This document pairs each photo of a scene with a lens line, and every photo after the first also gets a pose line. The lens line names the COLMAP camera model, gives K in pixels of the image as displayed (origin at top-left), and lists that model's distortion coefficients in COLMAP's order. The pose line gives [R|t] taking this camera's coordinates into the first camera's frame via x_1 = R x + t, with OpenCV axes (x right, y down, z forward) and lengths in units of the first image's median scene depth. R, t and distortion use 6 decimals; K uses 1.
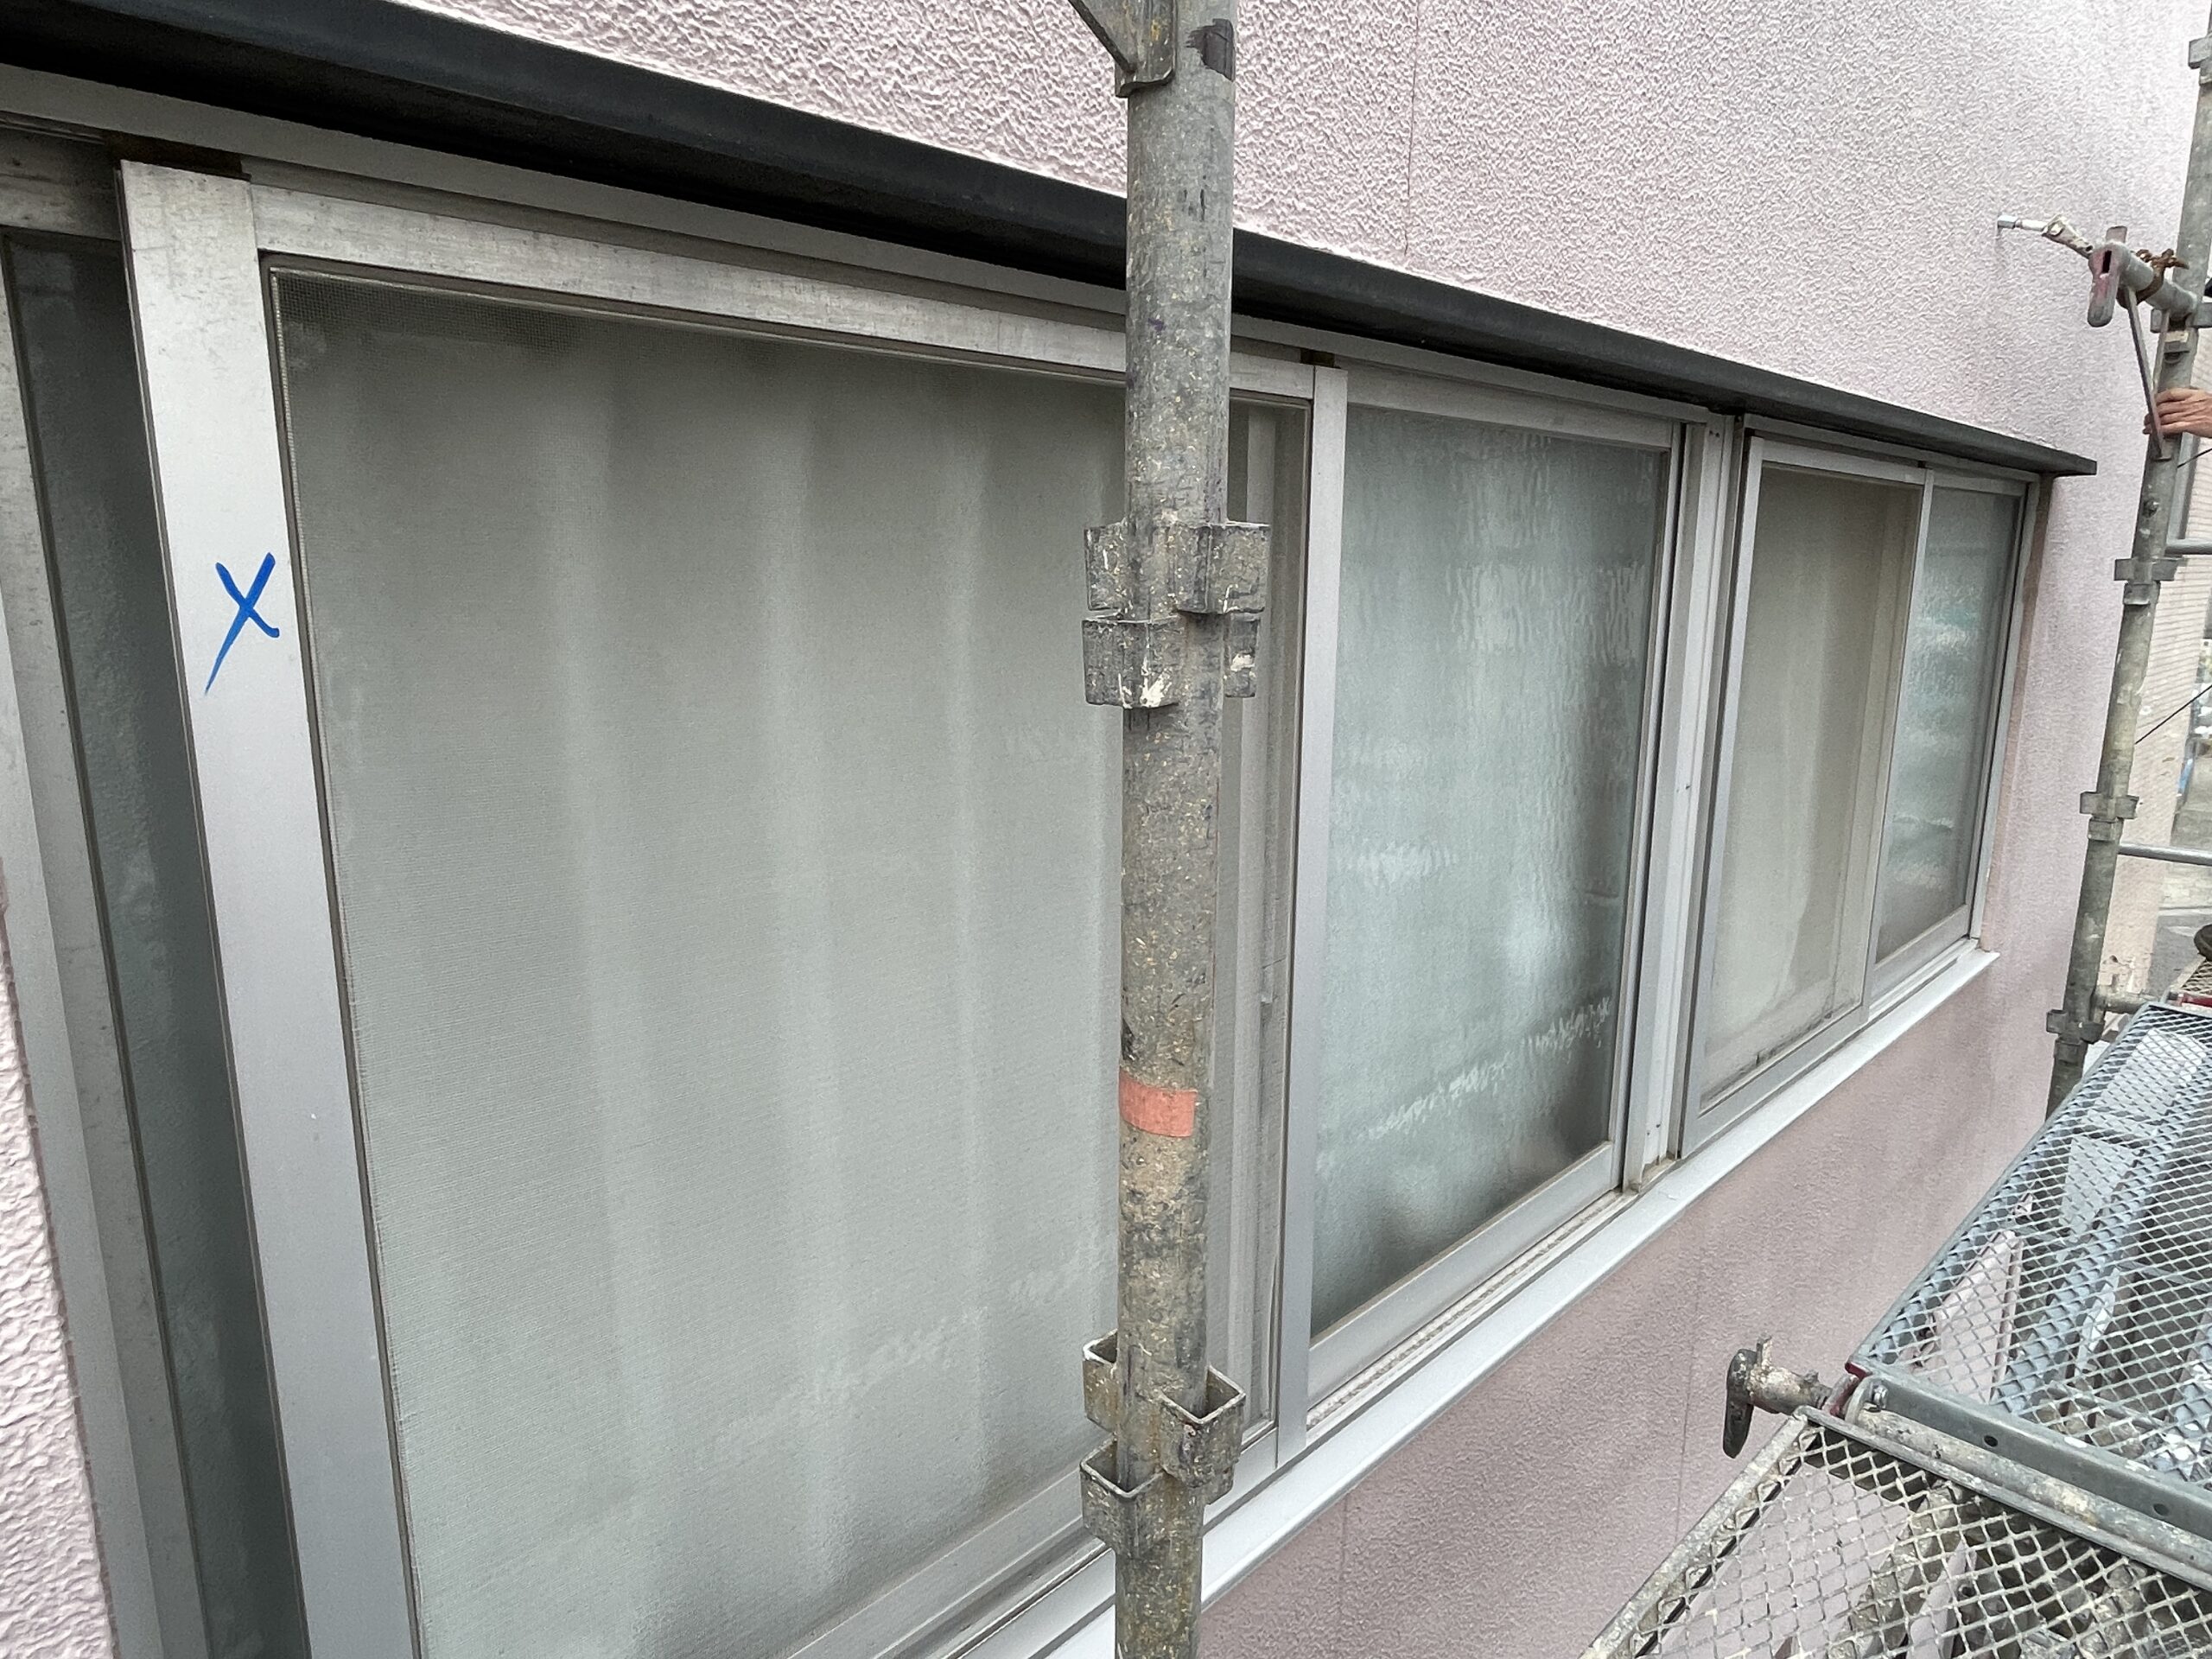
lens RADIAL K [[1304.5, 0, 1103.4], [0, 1304.5, 823.1], [0, 0, 1]] dist [0.000316, -0.001560]
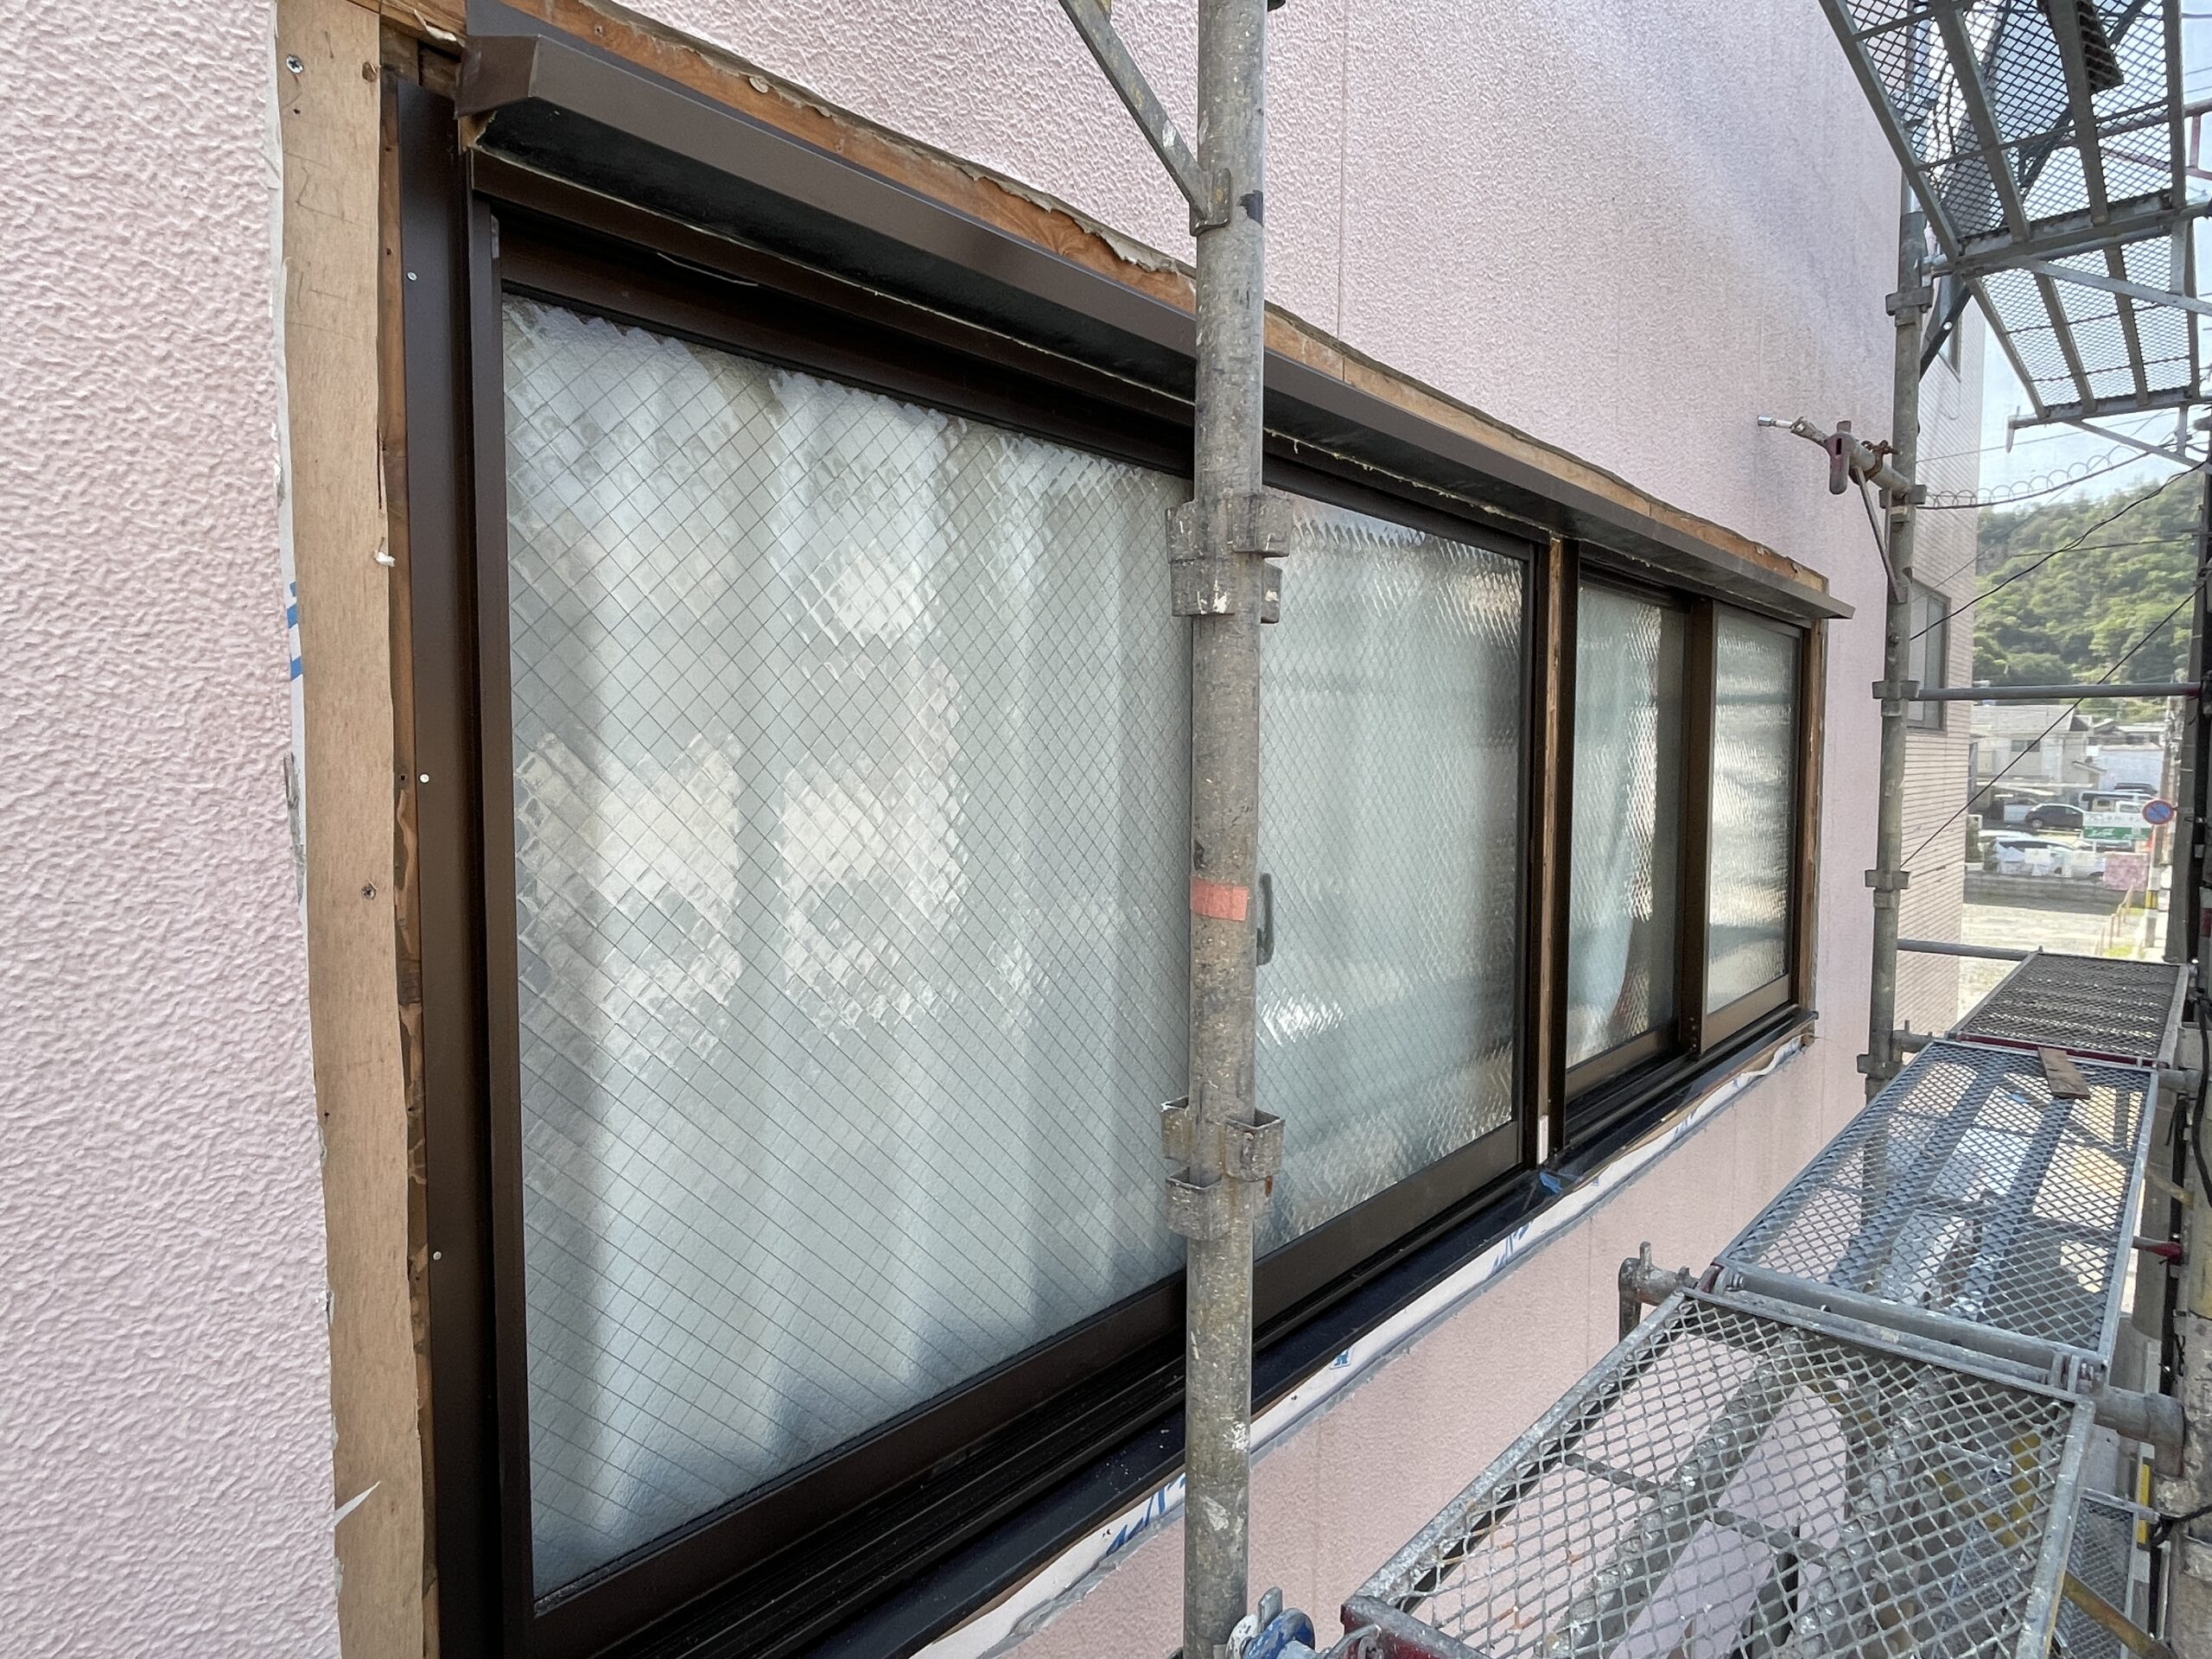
lens RADIAL K [[1222.8, 0, 1107.4], [0, 1222.8, 828.9], [0, 0, 1]] dist [-0.000622, -0.000743]
pose [[0.996942, -0.004300, 0.078022, -0.107034], [0.014756, 0.990880, -0.133938, 0.181833], [-0.076734, 0.134680, 0.987914, -0.185613]]
